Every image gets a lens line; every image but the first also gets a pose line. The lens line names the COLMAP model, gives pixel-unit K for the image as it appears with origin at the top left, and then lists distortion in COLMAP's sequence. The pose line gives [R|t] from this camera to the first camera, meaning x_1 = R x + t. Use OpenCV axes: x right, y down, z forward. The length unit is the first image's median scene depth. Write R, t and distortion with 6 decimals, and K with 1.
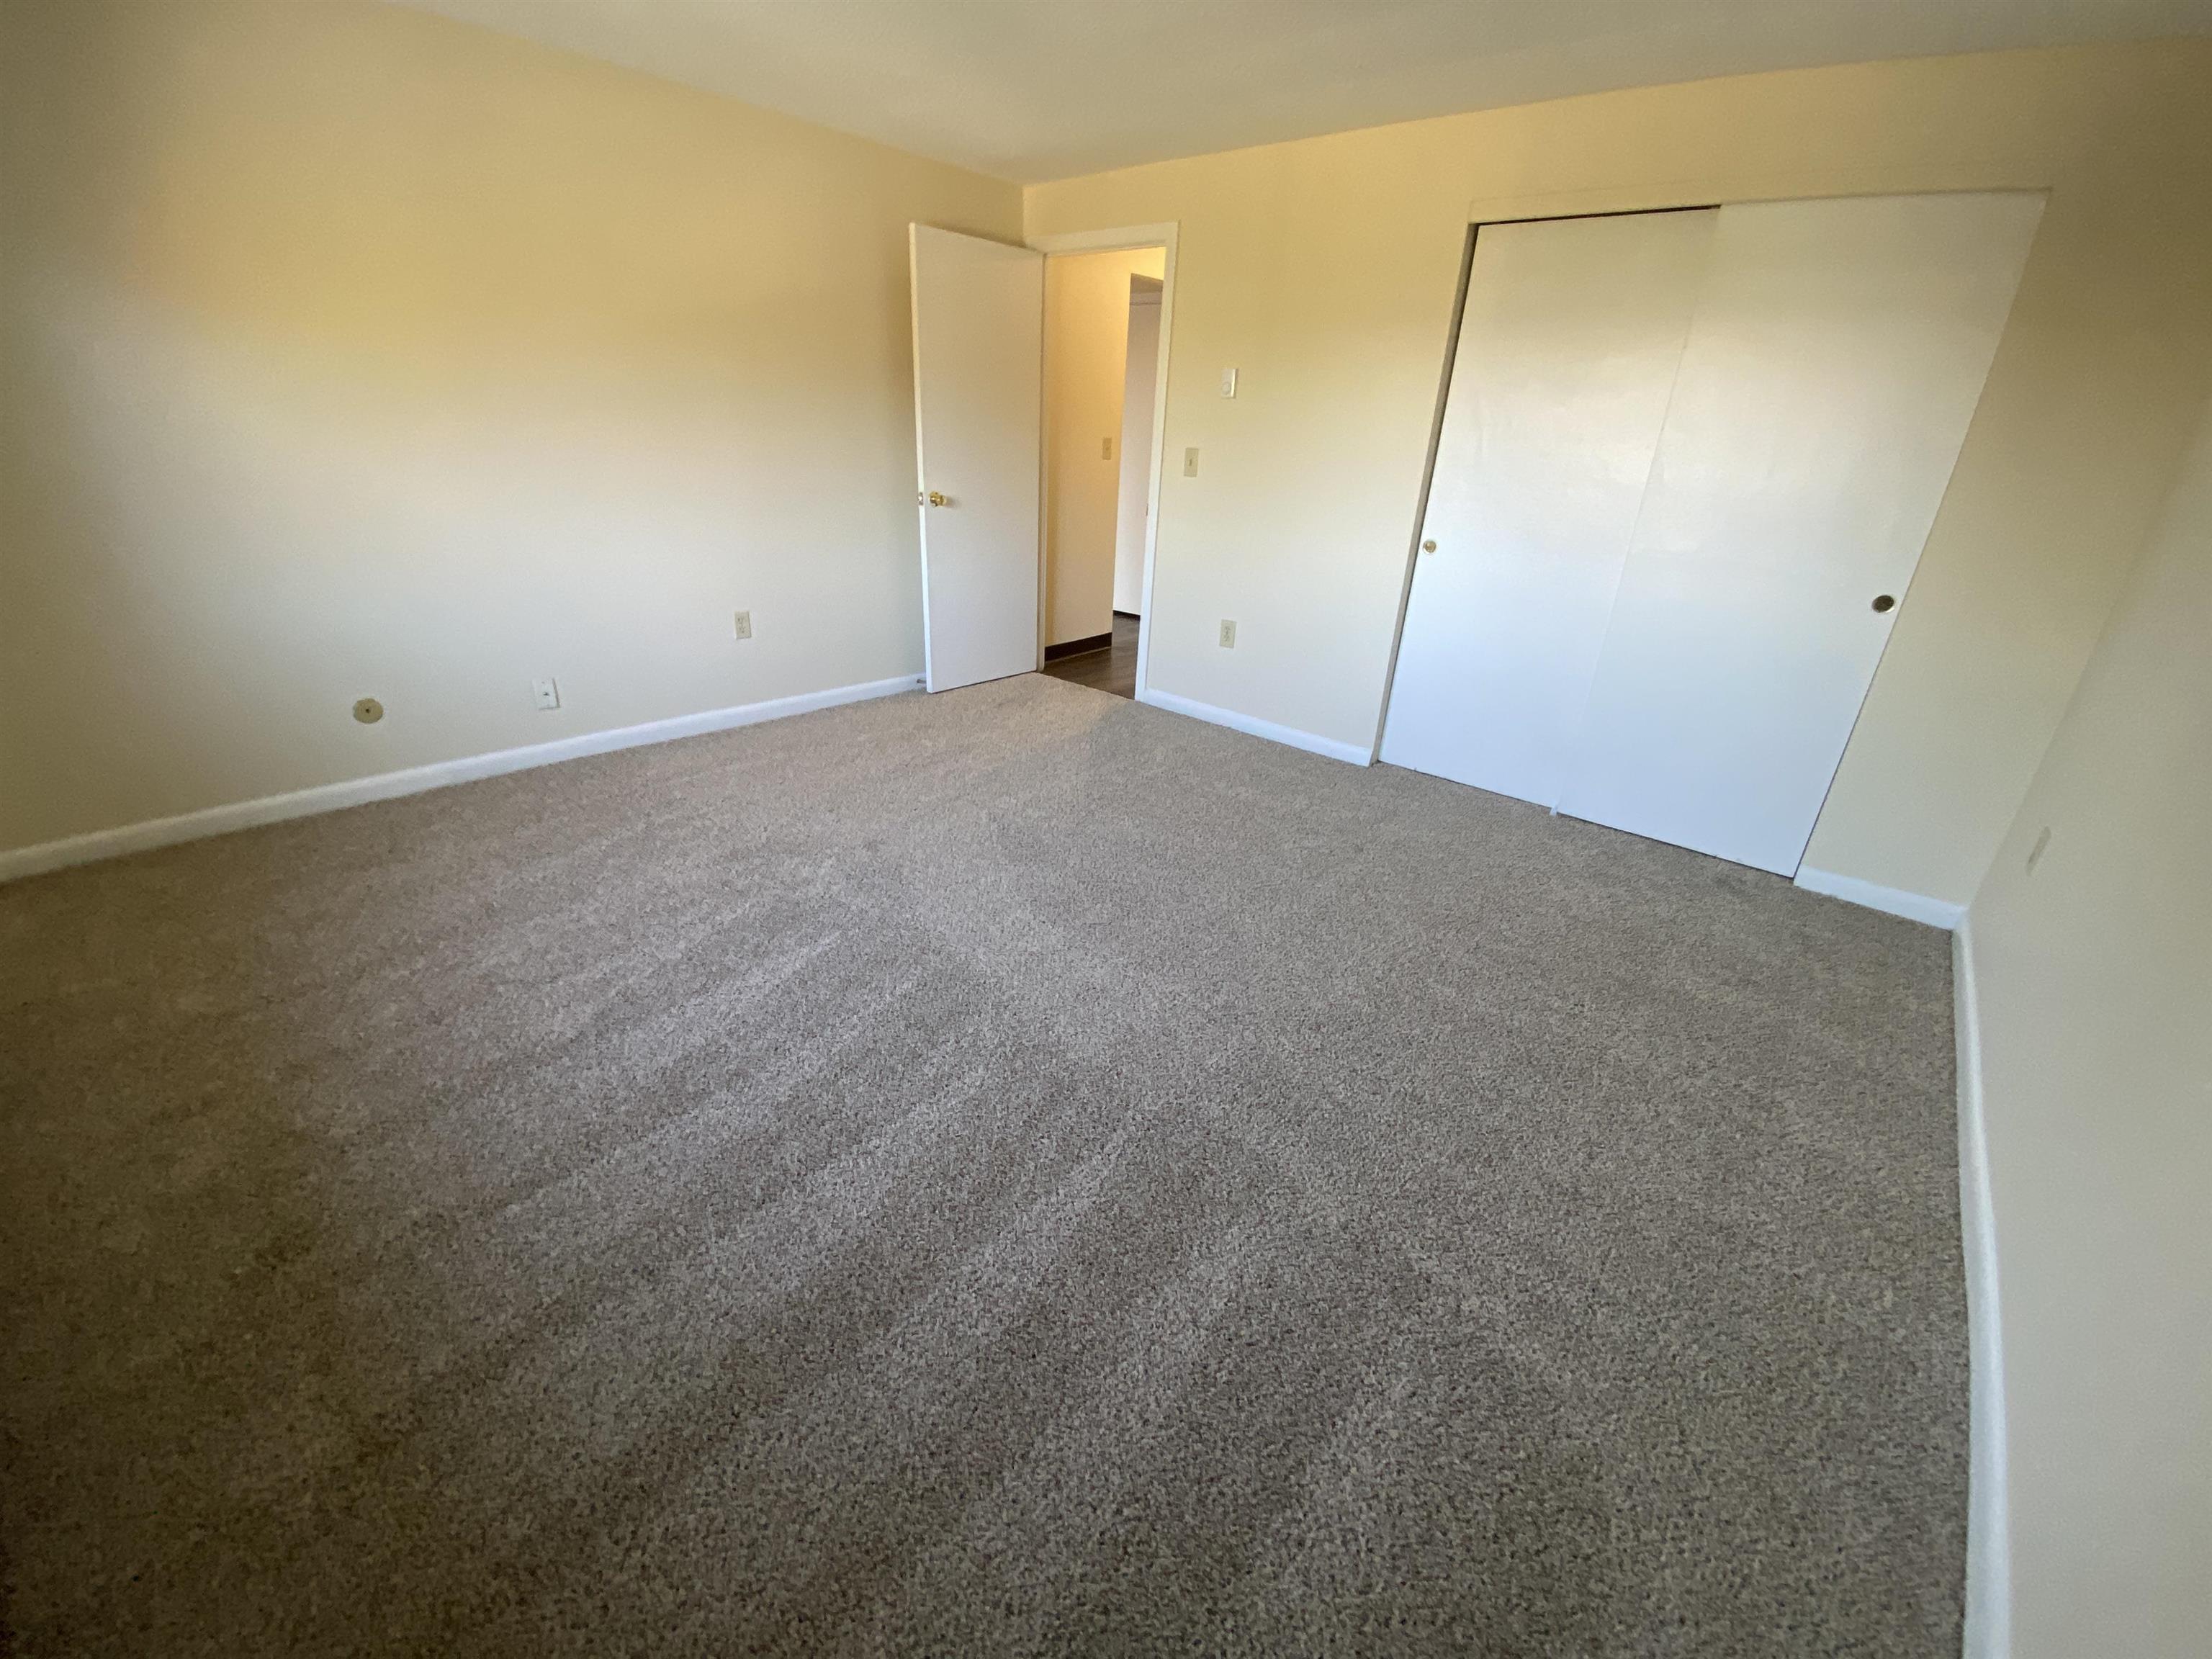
lens RADIAL K [[899.7, 0, 1092.5], [0, 899.7, 810.4], [0, 0, 1]] dist [0.007745, -0.013780]
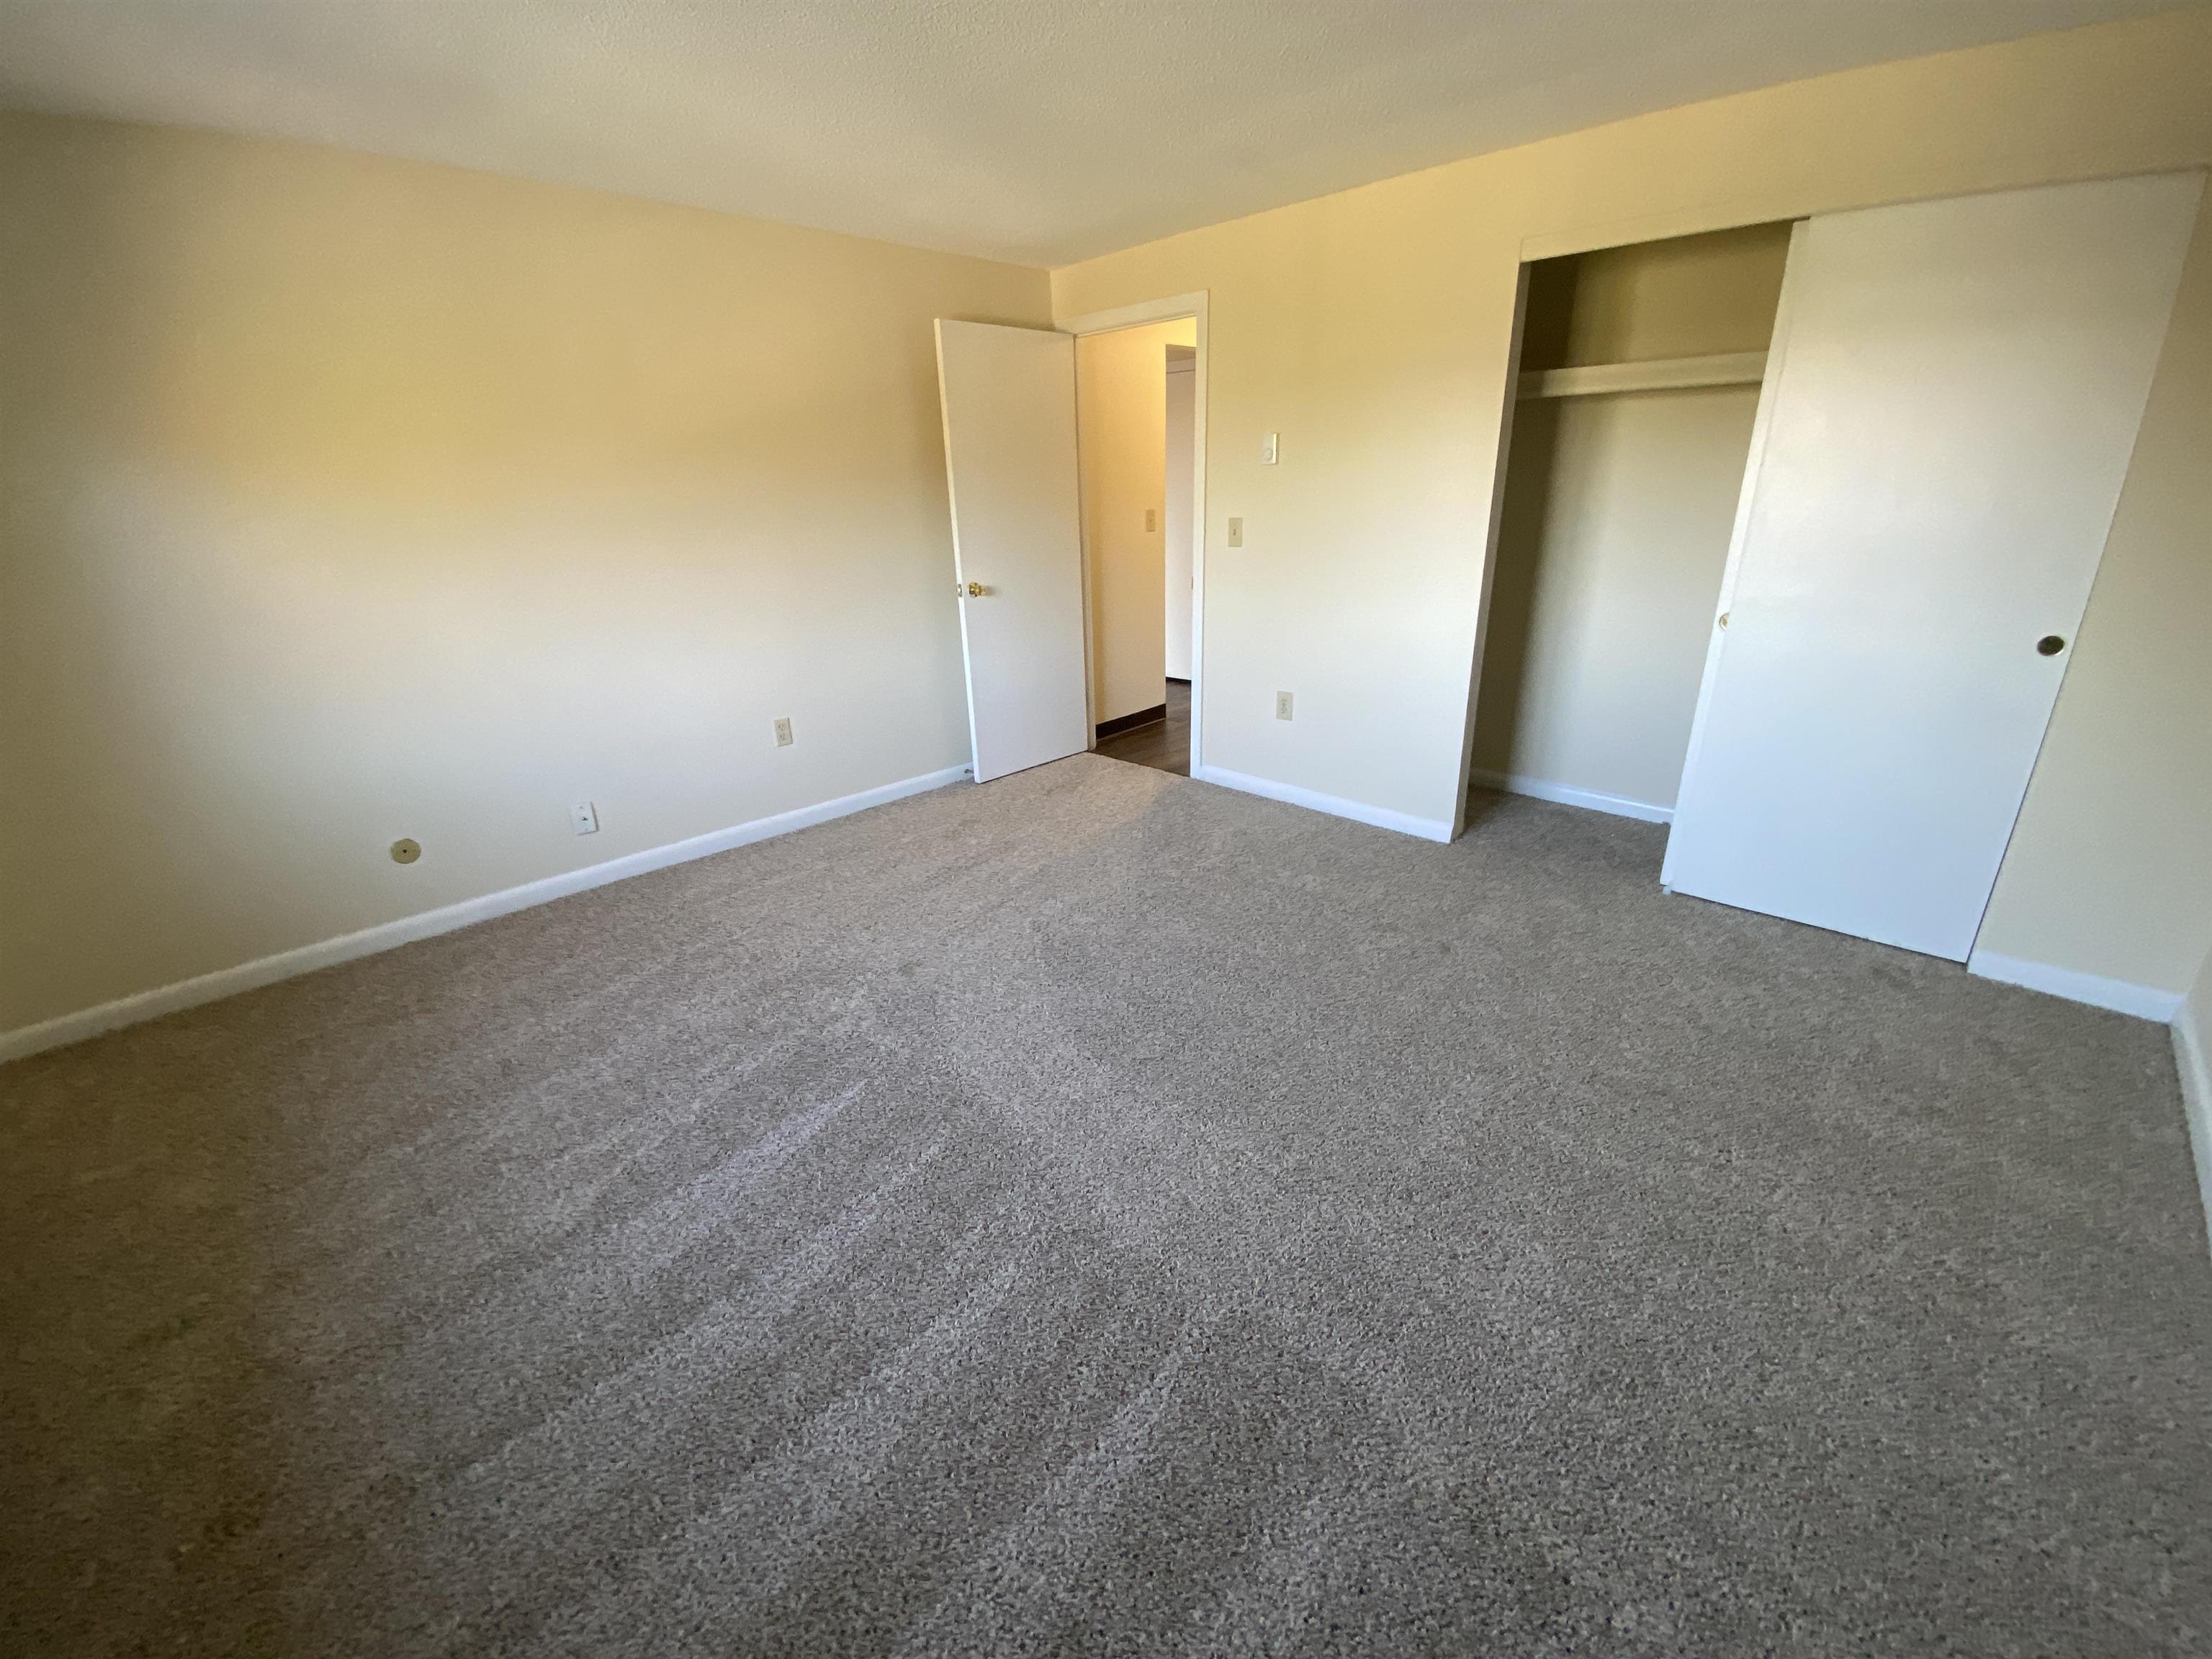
lens RADIAL K [[899.7, 0, 1079.8], [0, 899.7, 817.5], [0, 0, 1]] dist [0.007745, -0.013780]
pose [[0.994705, -0.047206, -0.091287, 0.035999], [0.042407, 0.997650, -0.053814, -0.082397], [0.093613, 0.049658, 0.994369, 0.103803]]
